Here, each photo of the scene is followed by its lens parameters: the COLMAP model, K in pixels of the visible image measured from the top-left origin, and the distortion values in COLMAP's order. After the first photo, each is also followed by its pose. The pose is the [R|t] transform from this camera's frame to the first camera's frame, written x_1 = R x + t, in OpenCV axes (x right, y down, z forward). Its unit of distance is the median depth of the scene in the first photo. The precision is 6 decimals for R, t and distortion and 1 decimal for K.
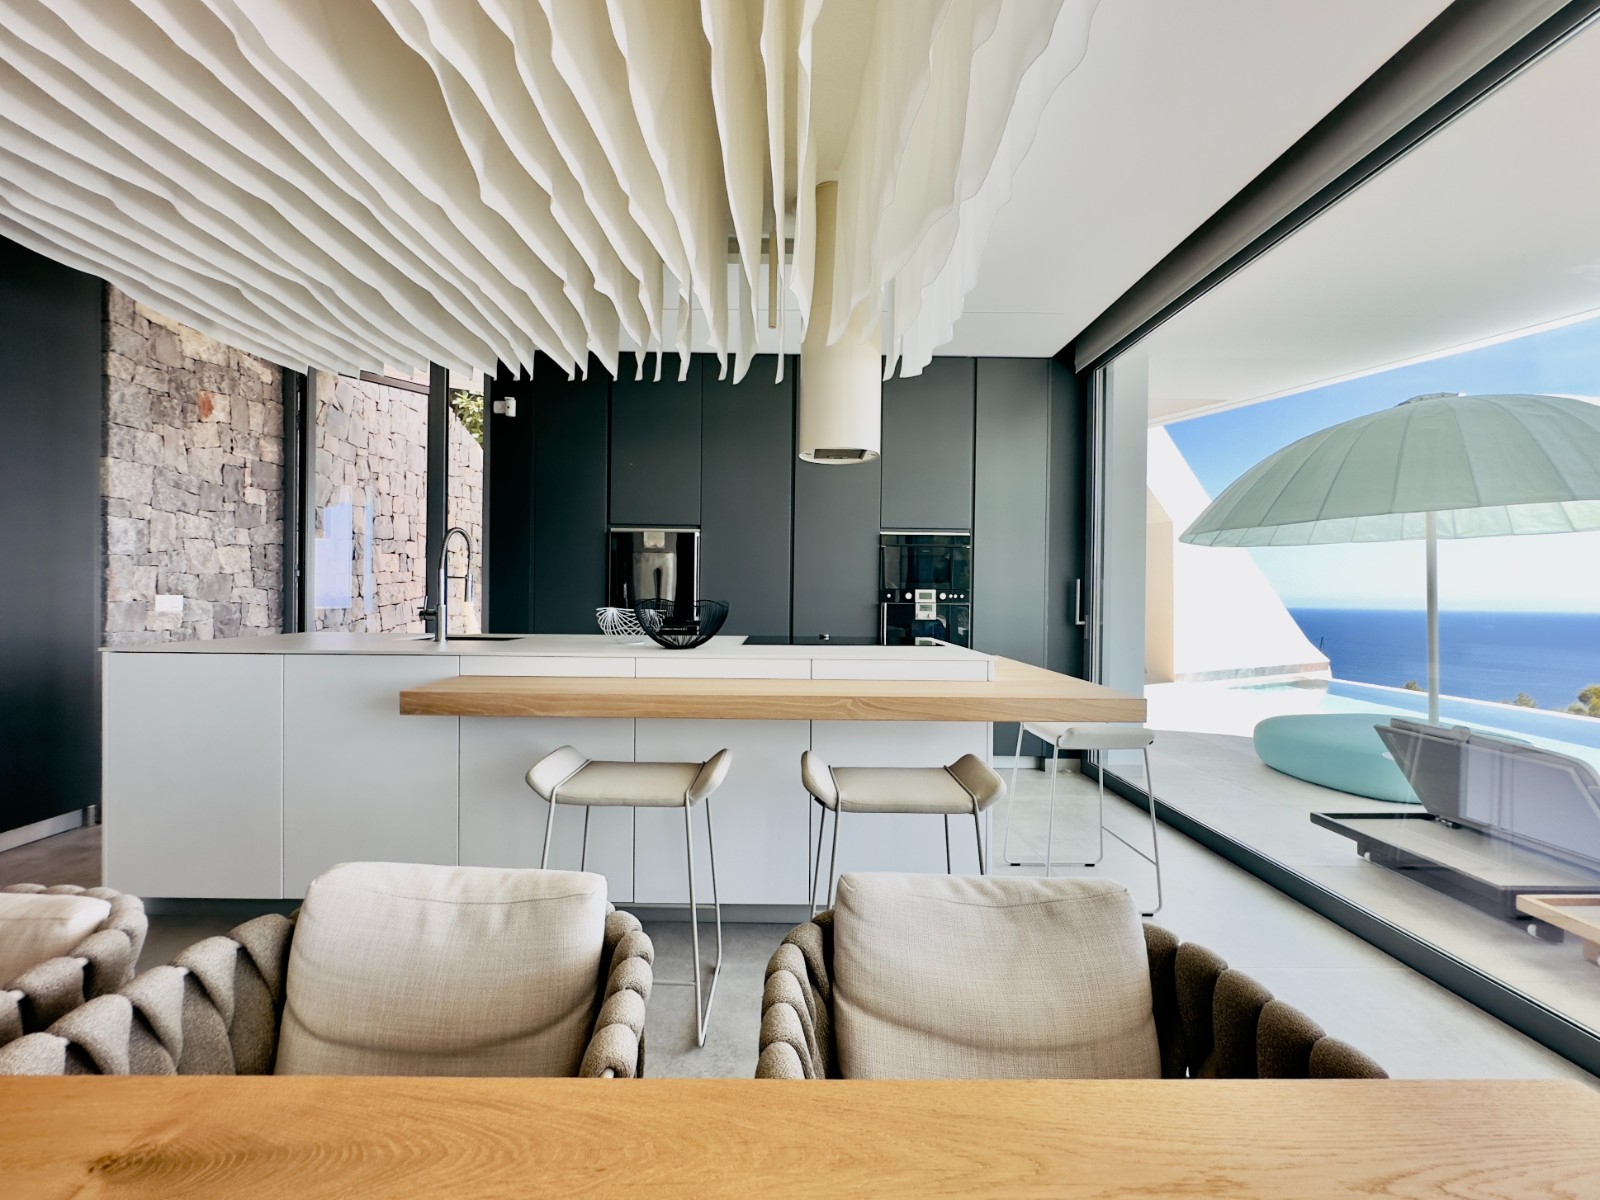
lens RADIAL K [[666.8, 0, 785.8], [0, 666.8, 600.7], [0, 0, 1]] dist [-0.002204, -0.000257]
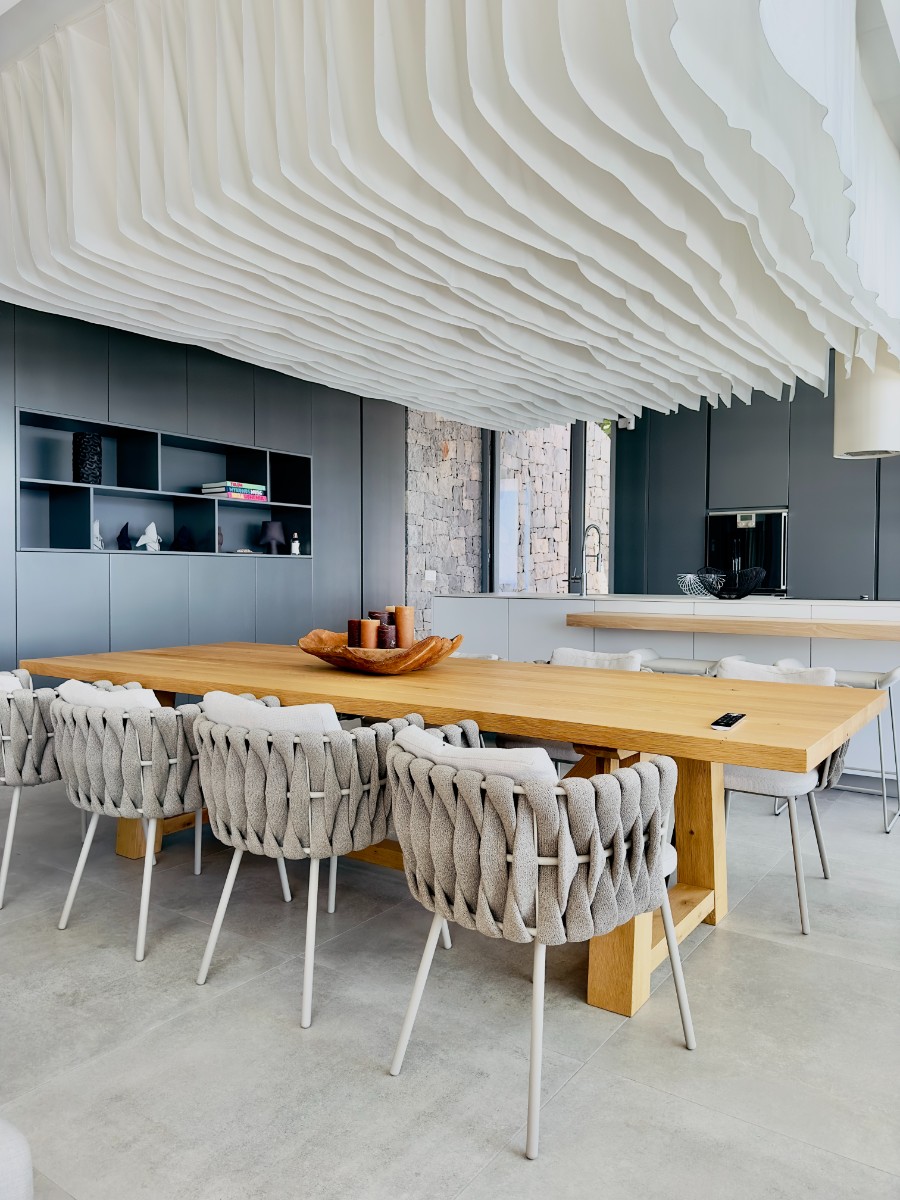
lens RADIAL K [[838.0, 0, 447.6], [0, 838.0, 599.3], [0, 0, 1]] dist [0.120129, -0.189616]
pose [[0.812178, 0.009585, -0.583331, 0.300524], [0.001643, 0.999823, 0.018717, 0.022788], [0.583407, -0.016160, 0.812019, -0.630573]]
